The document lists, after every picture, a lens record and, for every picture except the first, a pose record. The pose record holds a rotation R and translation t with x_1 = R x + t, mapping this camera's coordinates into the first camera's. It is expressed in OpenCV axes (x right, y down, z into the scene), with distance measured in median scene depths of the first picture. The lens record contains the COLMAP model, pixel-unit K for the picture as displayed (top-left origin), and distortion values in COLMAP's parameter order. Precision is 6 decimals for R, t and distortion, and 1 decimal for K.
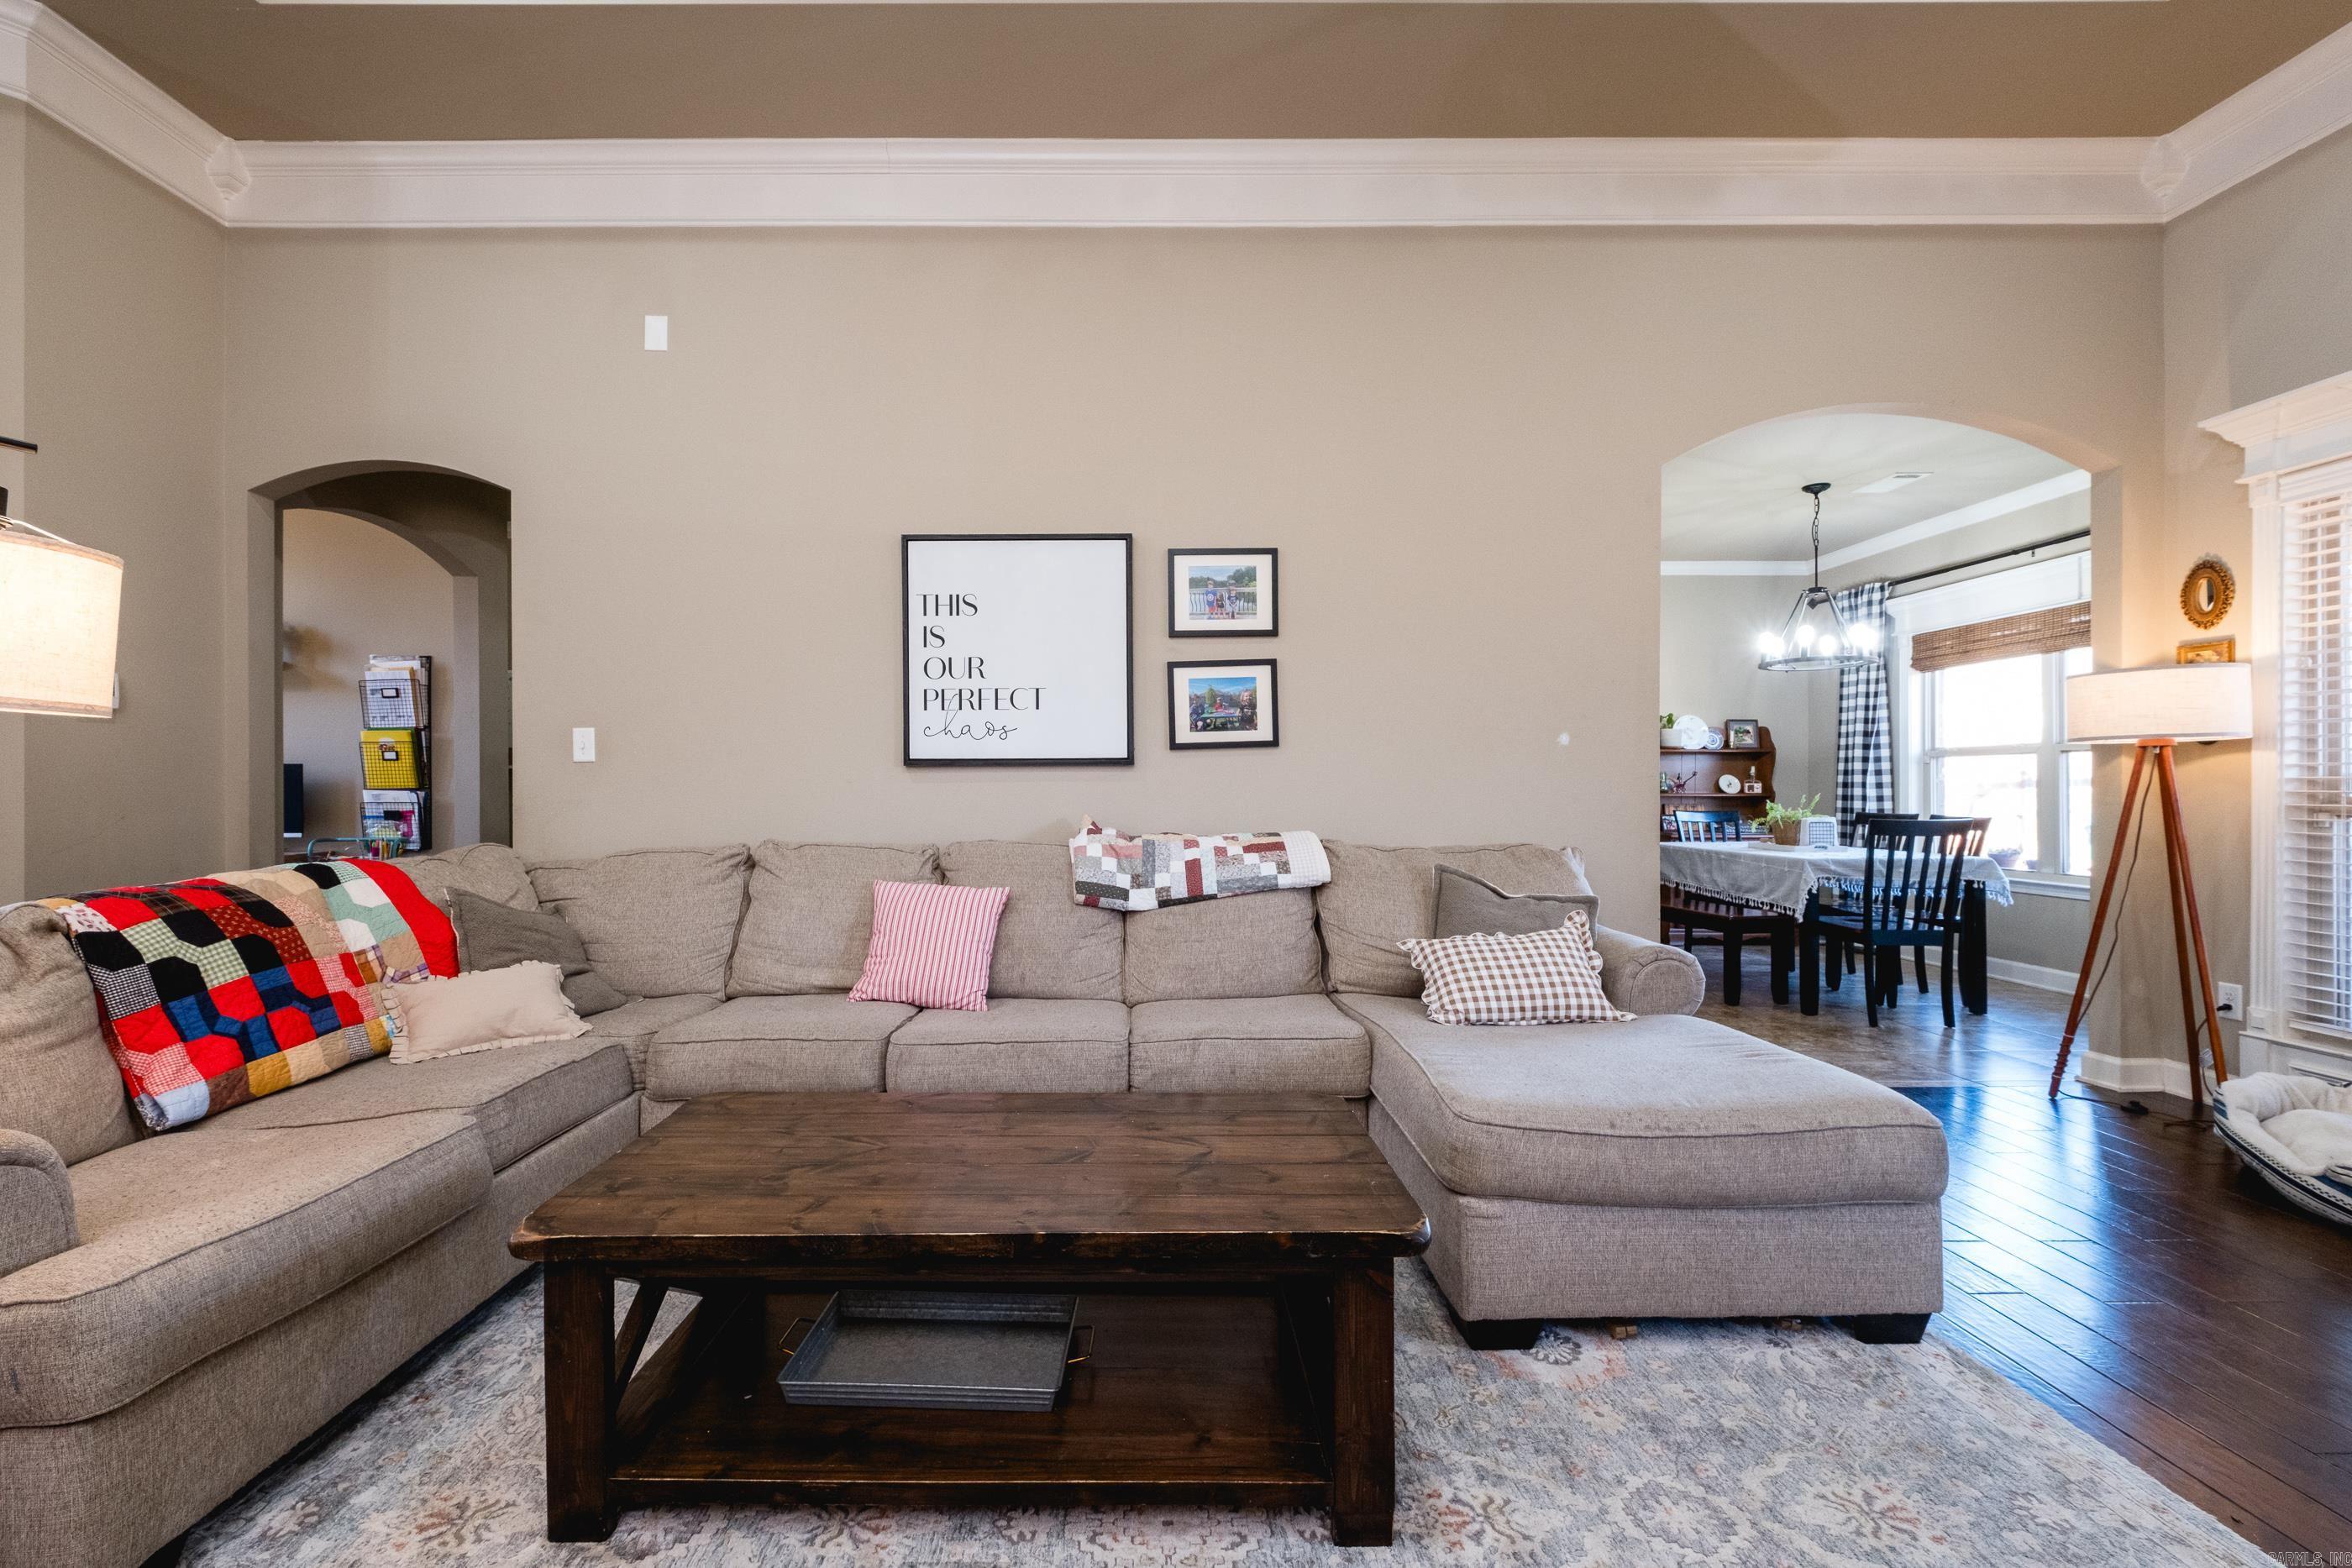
lens RADIAL K [[1044.2, 0, 1129.0], [0, 1044.2, 792.0], [0, 0, 1]] dist [0.000677, -0.000664]
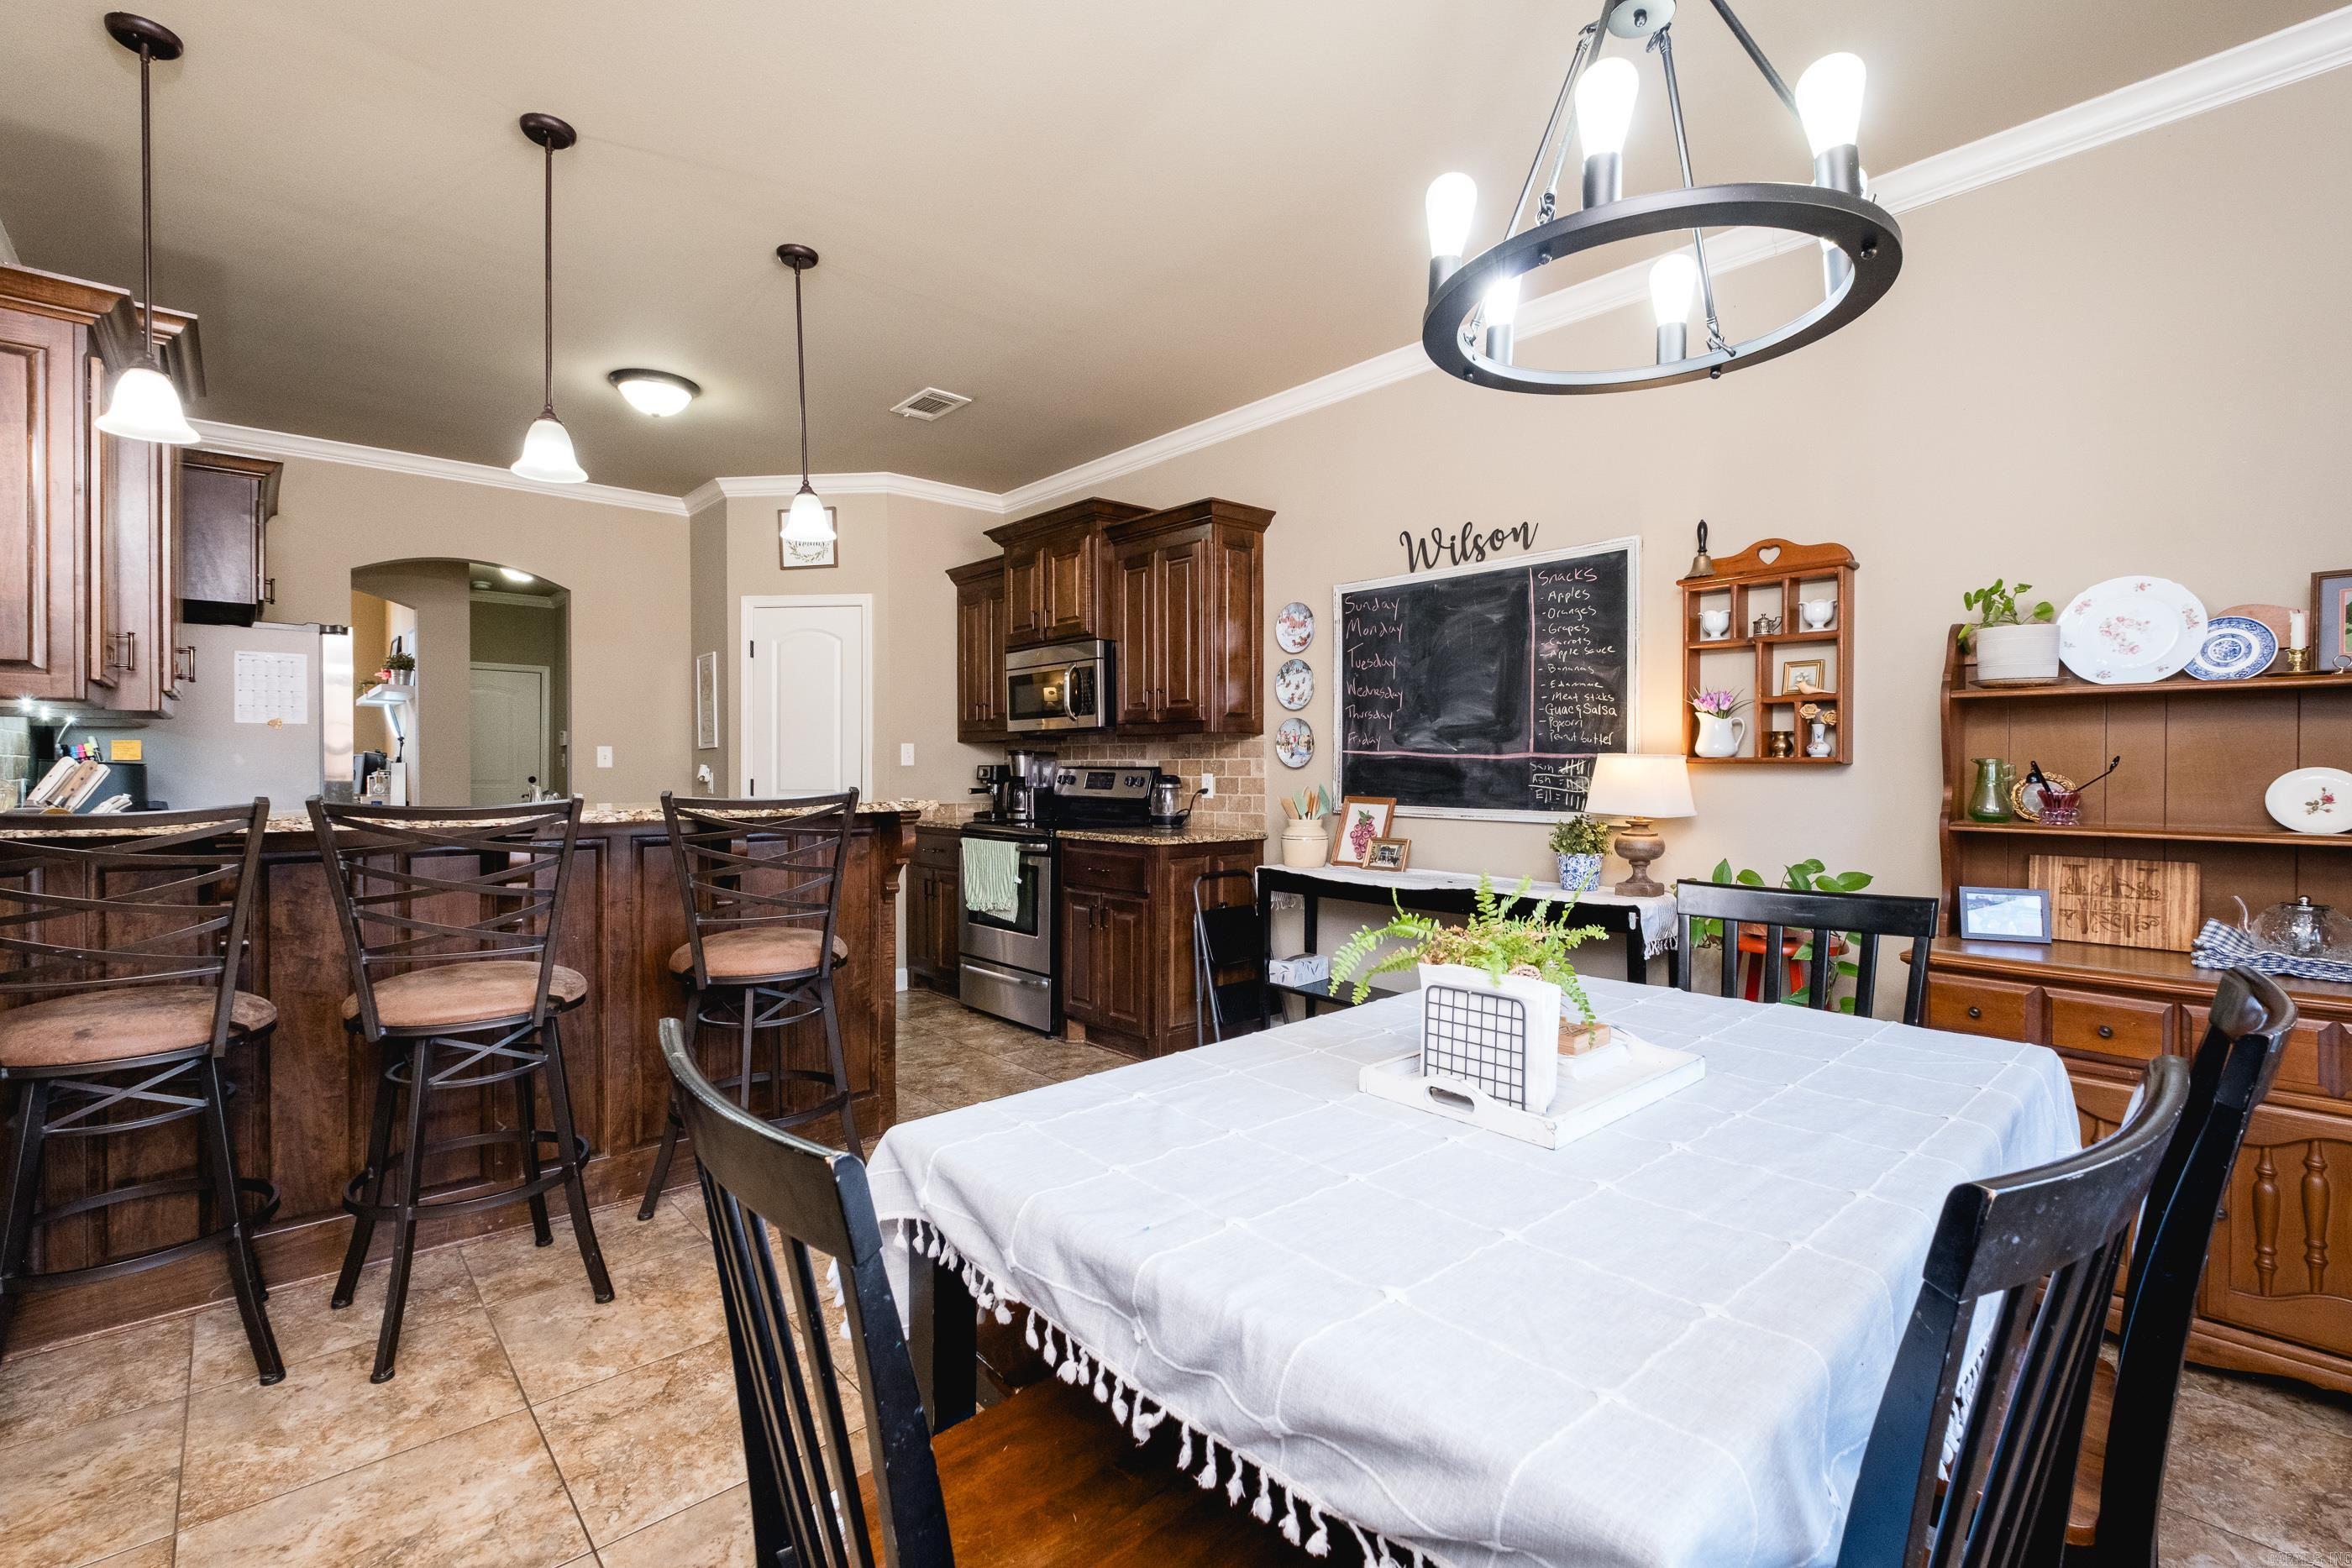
lens RADIAL K [[997.9, 0, 1181.7], [0, 997.9, 779.3], [0, 0, 1]] dist [0.000221, -0.000066]
pose [[0.672919, 0.009866, -0.739651, 1.265380], [-0.006562, 0.999951, 0.007367, -0.029084], [0.739687, -0.000104, 0.672951, 1.320249]]
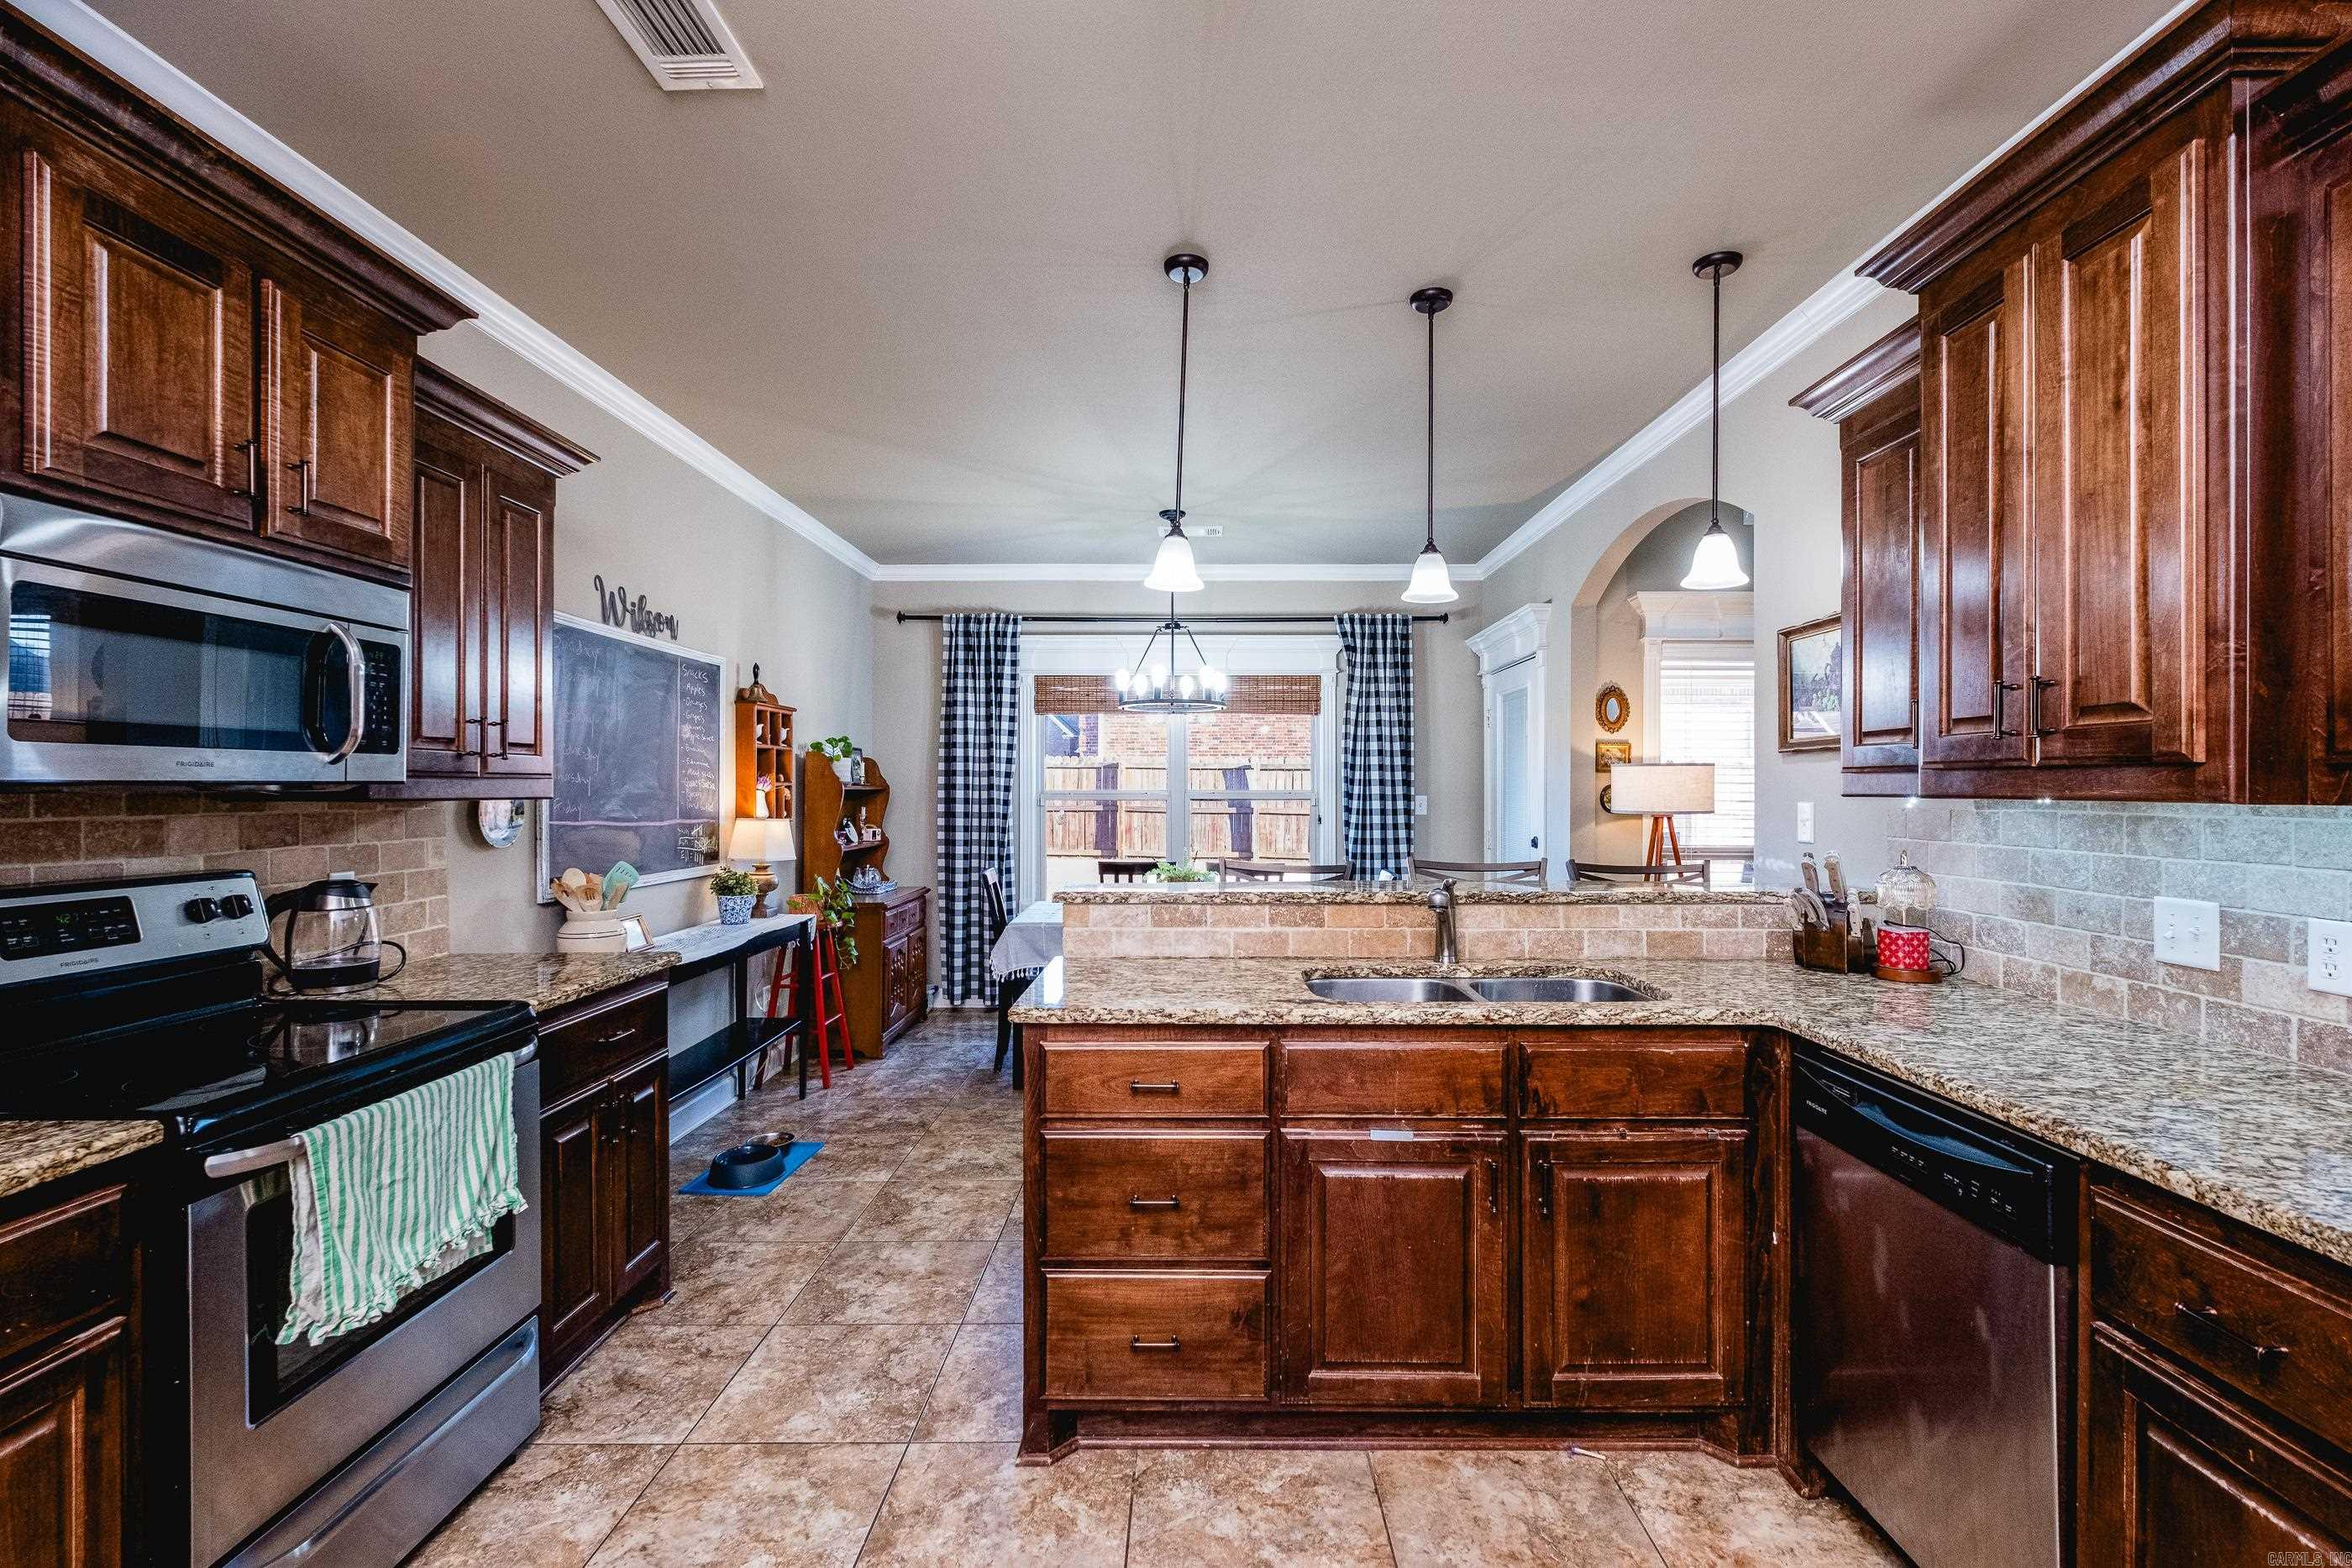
lens RADIAL K [[1036.8, 0, 1192.5], [0, 1036.8, 784.1], [0, 0, 1]] dist [-0.000215, -0.000404]
pose [[0.008926, 0.006015, 0.999942, -0.418234], [0.002808, 0.999978, -0.006040, -0.082016], [-0.999956, 0.002862, 0.008909, 1.648068]]
